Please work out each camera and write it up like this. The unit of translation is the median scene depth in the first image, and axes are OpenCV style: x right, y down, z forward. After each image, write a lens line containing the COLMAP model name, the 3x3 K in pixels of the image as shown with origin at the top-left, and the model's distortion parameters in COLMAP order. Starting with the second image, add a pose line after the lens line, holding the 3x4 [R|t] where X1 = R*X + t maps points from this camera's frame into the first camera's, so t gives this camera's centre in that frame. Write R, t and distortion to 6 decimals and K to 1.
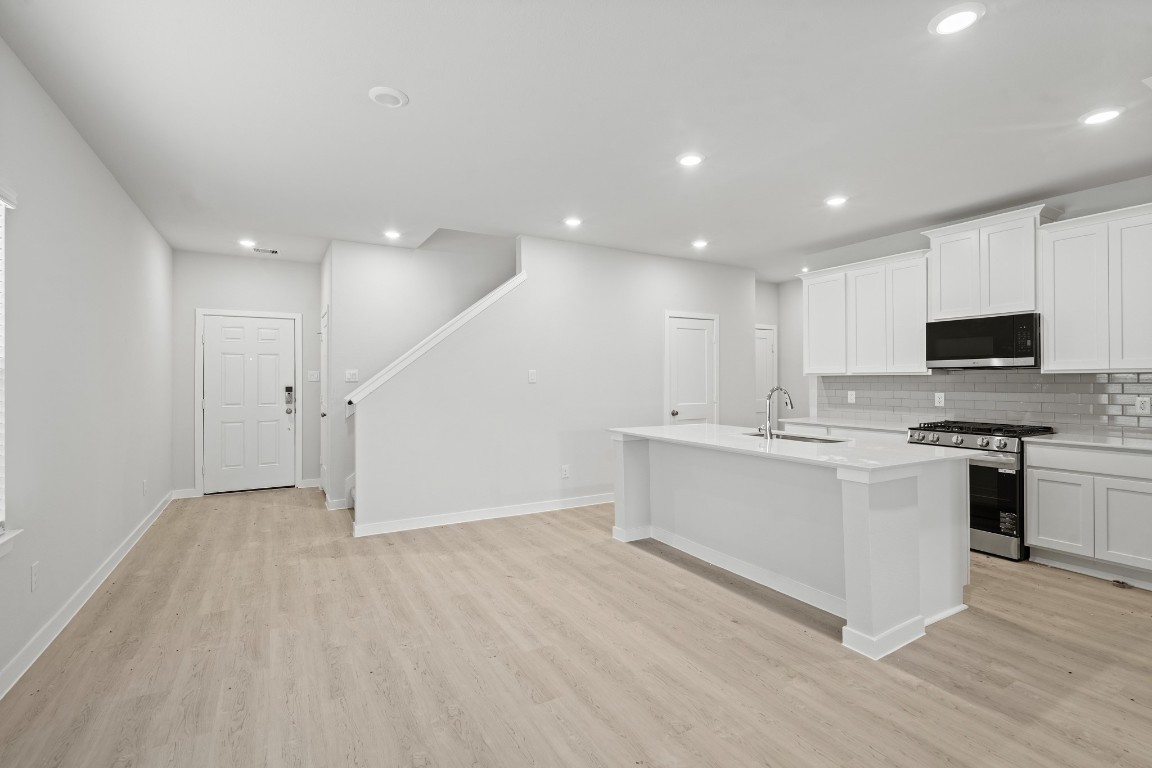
lens RADIAL K [[526.7, 0, 580.6], [0, 526.7, 377.5], [0, 0, 1]] dist [-0.000238, 0.000208]
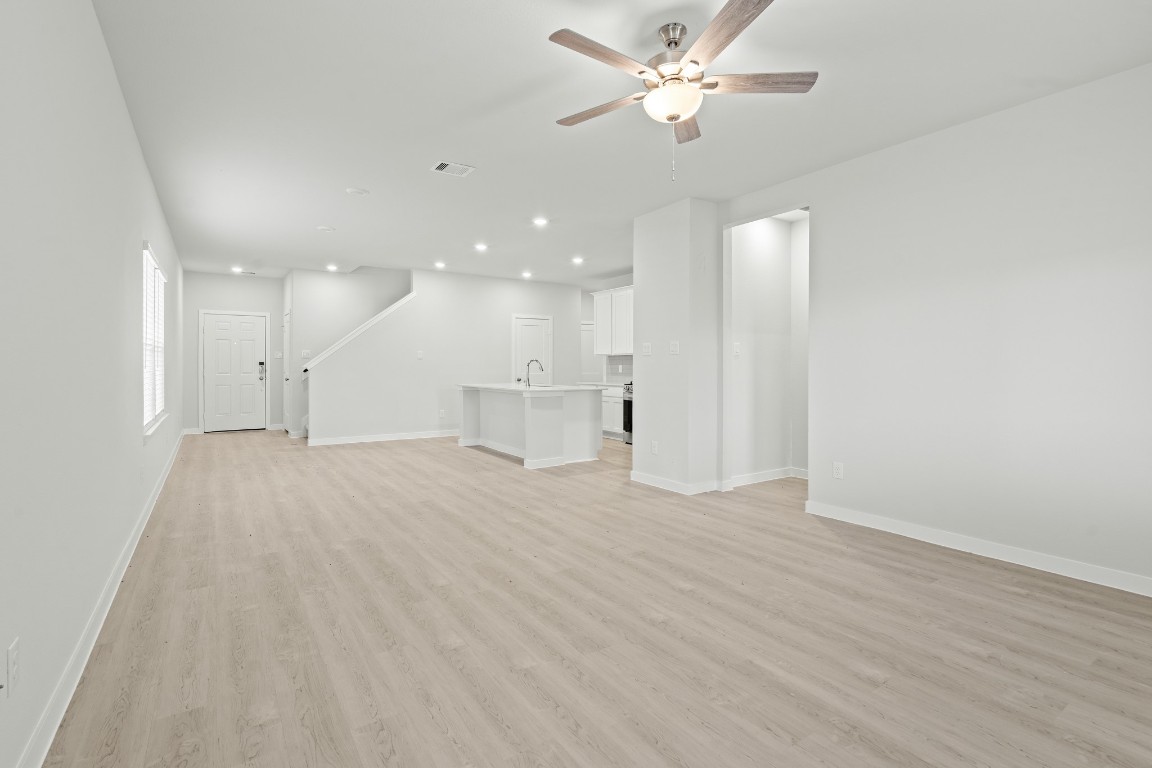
lens RADIAL K [[543.5, 0, 575.9], [0, 543.5, 364.3], [0, 0, 1]] dist [0.014259, 0.000173]
pose [[0.998111, 0.003516, 0.061329, 0.335016], [-0.003731, 0.999987, 0.003404, 0.022322], [-0.061316, -0.003626, 0.998112, -0.836221]]
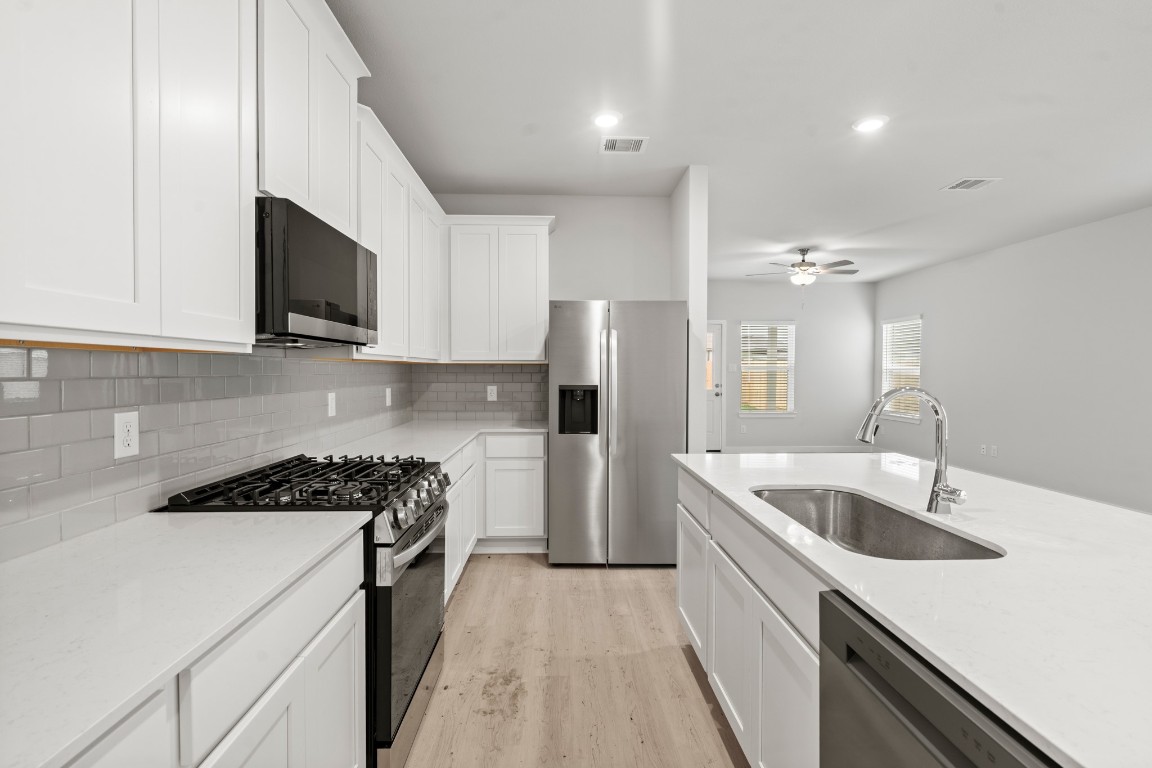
lens RADIAL K [[519.3, 0, 582.6], [0, 519.3, 382.6], [0, 0, 1]] dist [-0.001060, 0.000016]
pose [[-0.882252, -0.011119, 0.470646, 0.335999], [-0.004077, 0.999864, 0.015980, 0.007352], [-0.470760, 0.012179, -0.882177, 1.219797]]
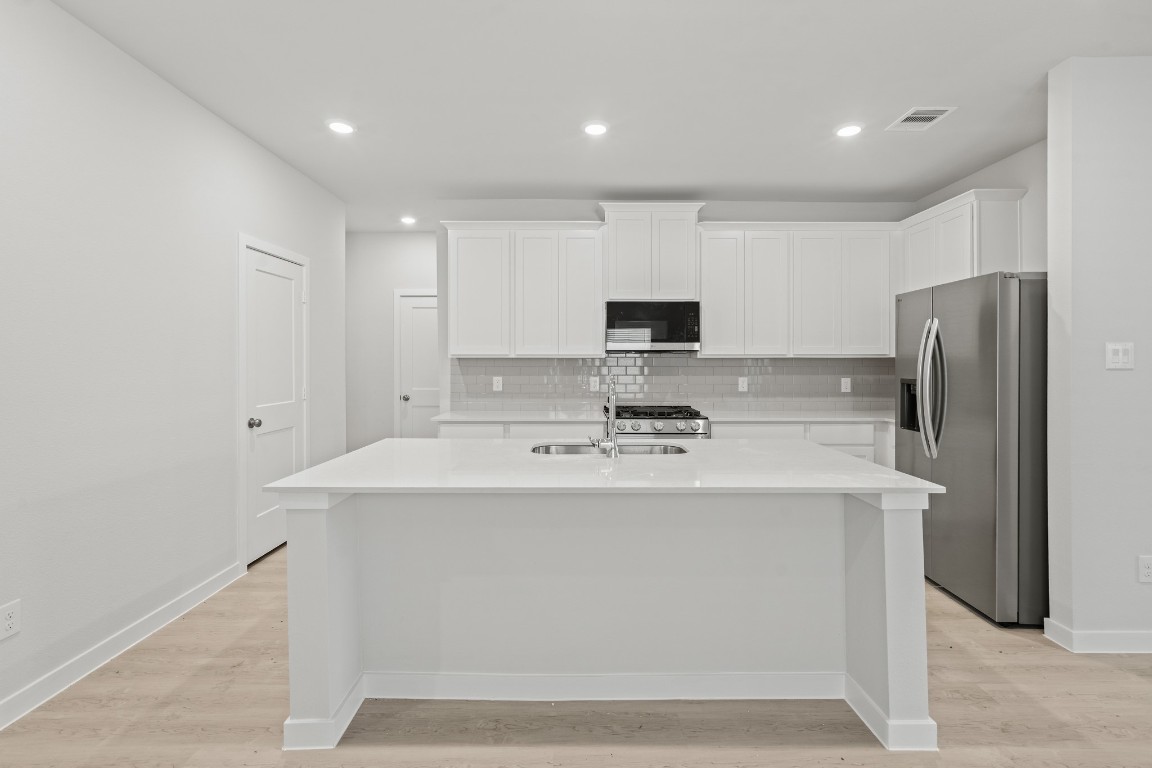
lens RADIAL K [[529.6, 0, 576.5], [0, 529.6, 362.0], [0, 0, 1]] dist [0.000206, 0.000276]
pose [[0.497929, 0.002147, 0.867215, -0.179360], [-0.006809, 0.999976, 0.001434, 0.001159], [-0.867191, -0.006619, 0.497931, 0.587915]]
